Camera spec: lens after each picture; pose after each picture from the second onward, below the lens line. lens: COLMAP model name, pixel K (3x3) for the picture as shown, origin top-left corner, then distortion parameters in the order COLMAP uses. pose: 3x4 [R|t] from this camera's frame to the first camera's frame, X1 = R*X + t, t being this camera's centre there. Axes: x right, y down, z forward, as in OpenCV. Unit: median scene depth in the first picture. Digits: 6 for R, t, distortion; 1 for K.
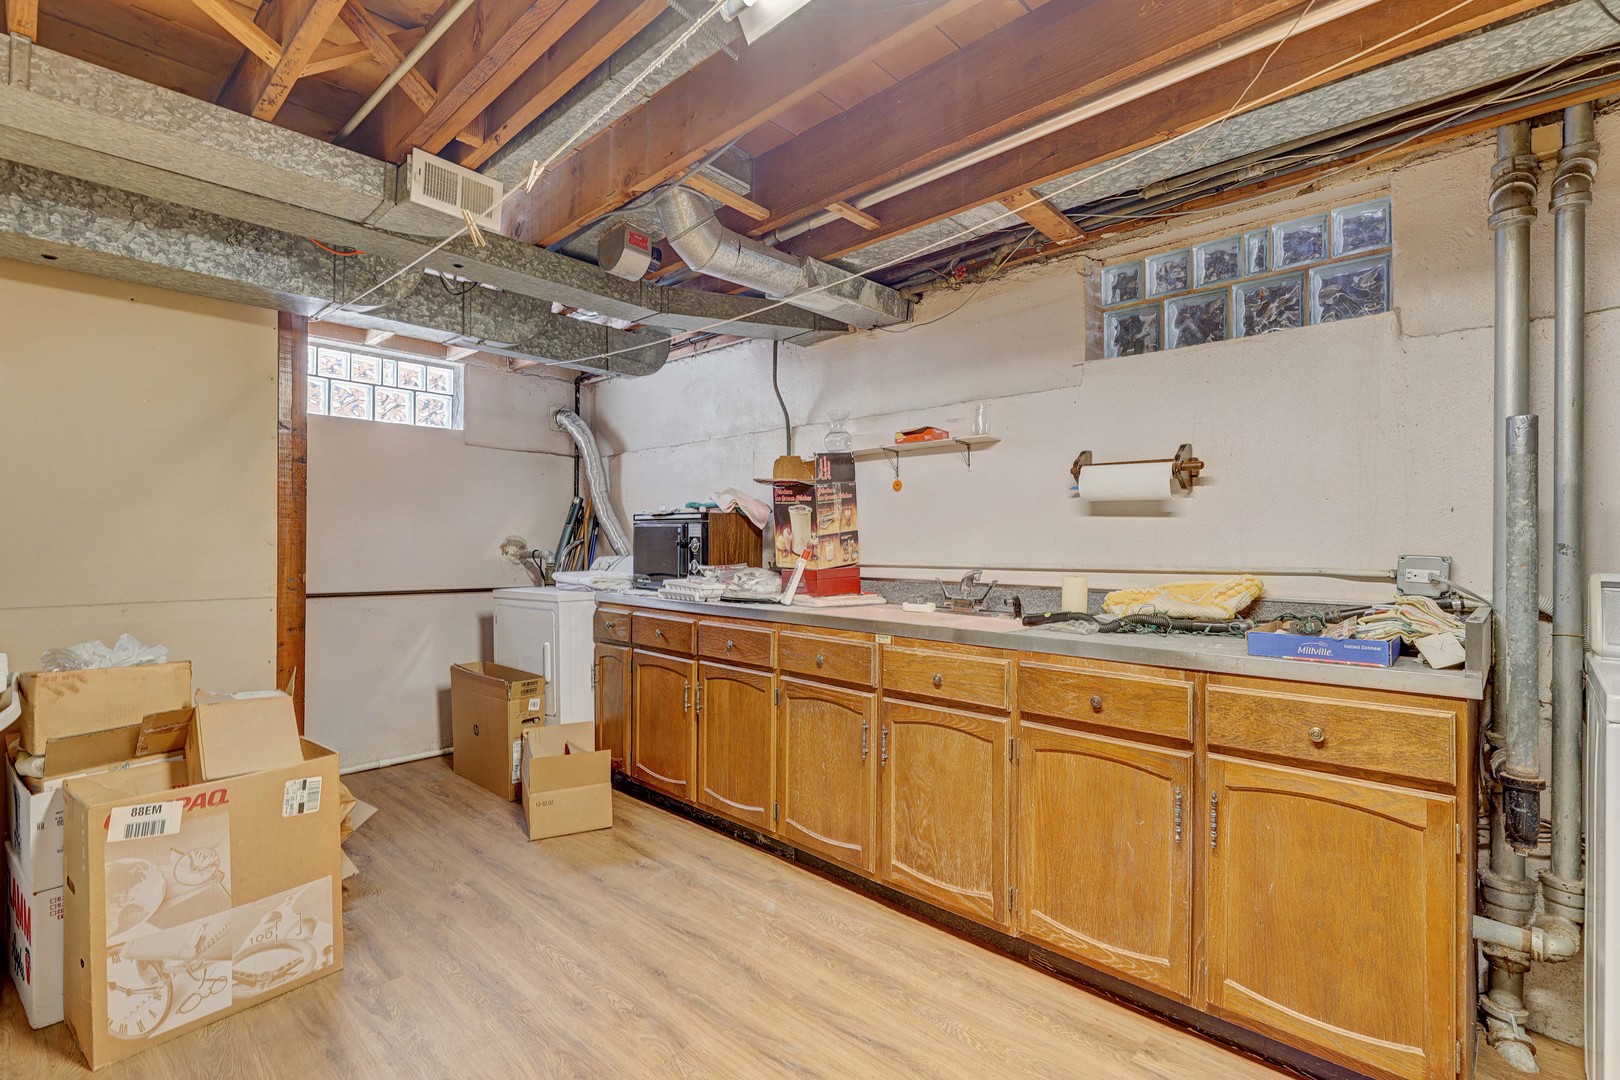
lens RADIAL K [[728.9, 0, 808.4], [0, 728.9, 551.2], [0, 0, 1]] dist [0.000375, -0.000596]
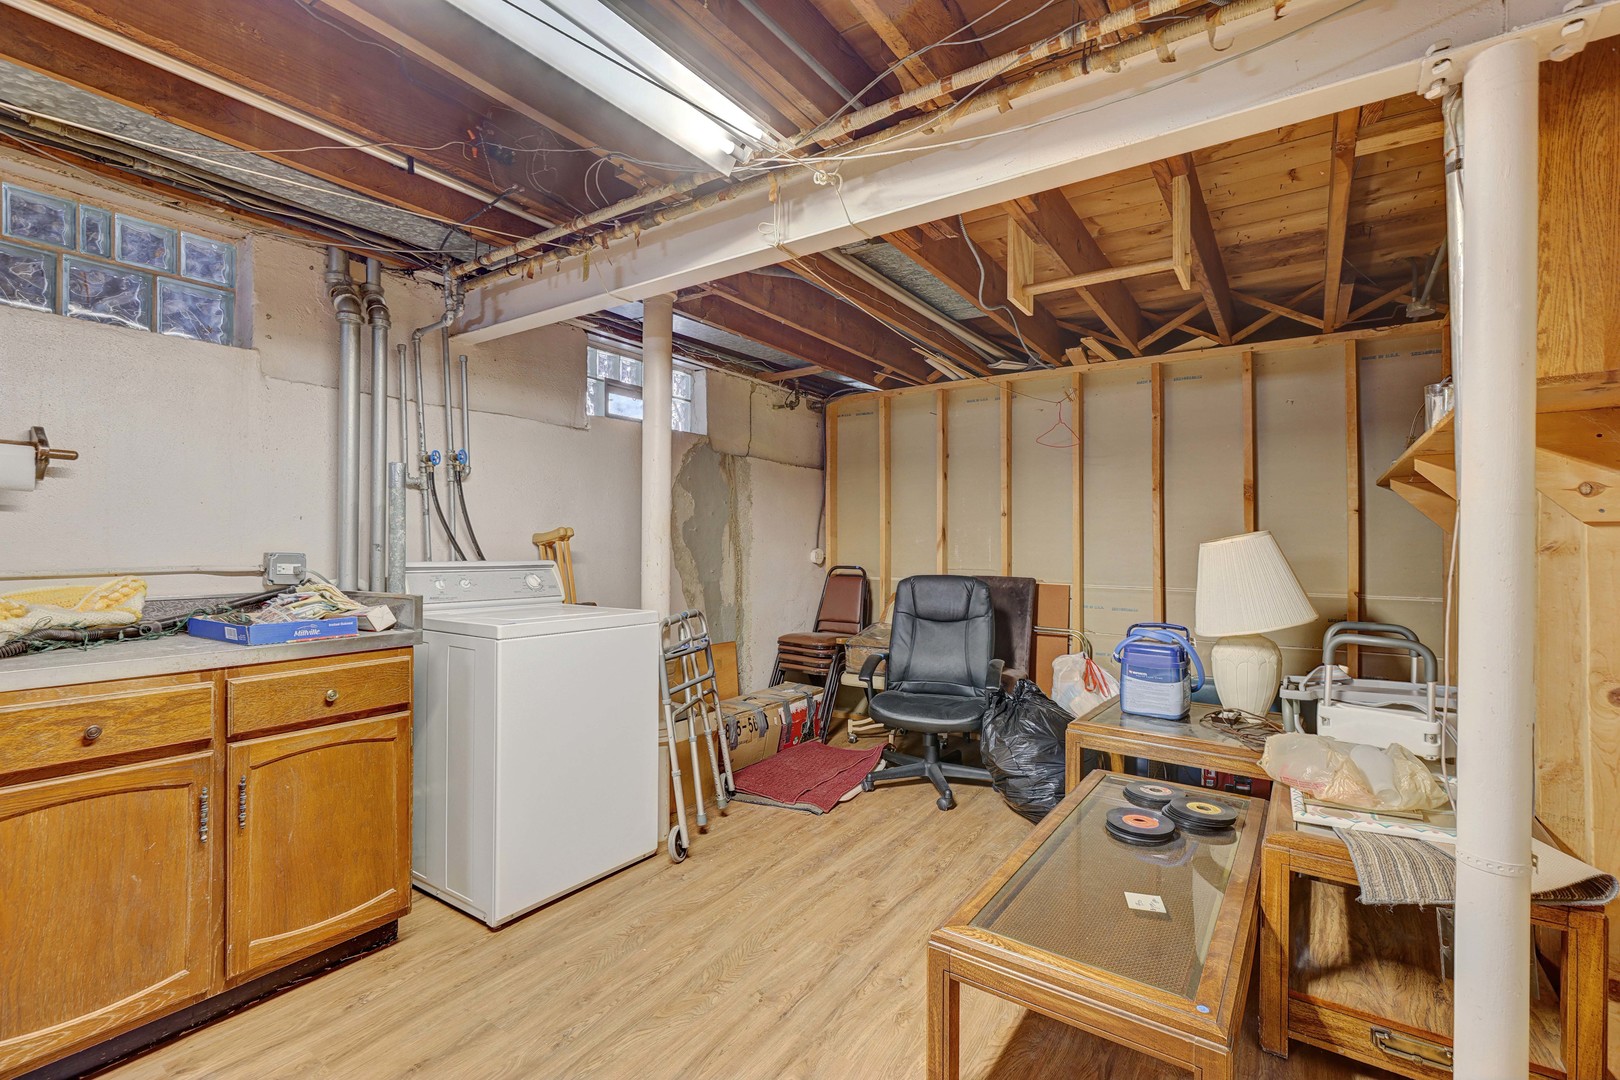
lens RADIAL K [[728.9, 0, 807.4], [0, 728.9, 538.1], [0, 0, 1]] dist [0.000375, -0.000596]
pose [[-0.148768, -0.000715, 0.988872, -0.608710], [-0.001996, 0.999998, 0.000423, -0.023998], [-0.988870, -0.001911, -0.148769, 0.318422]]
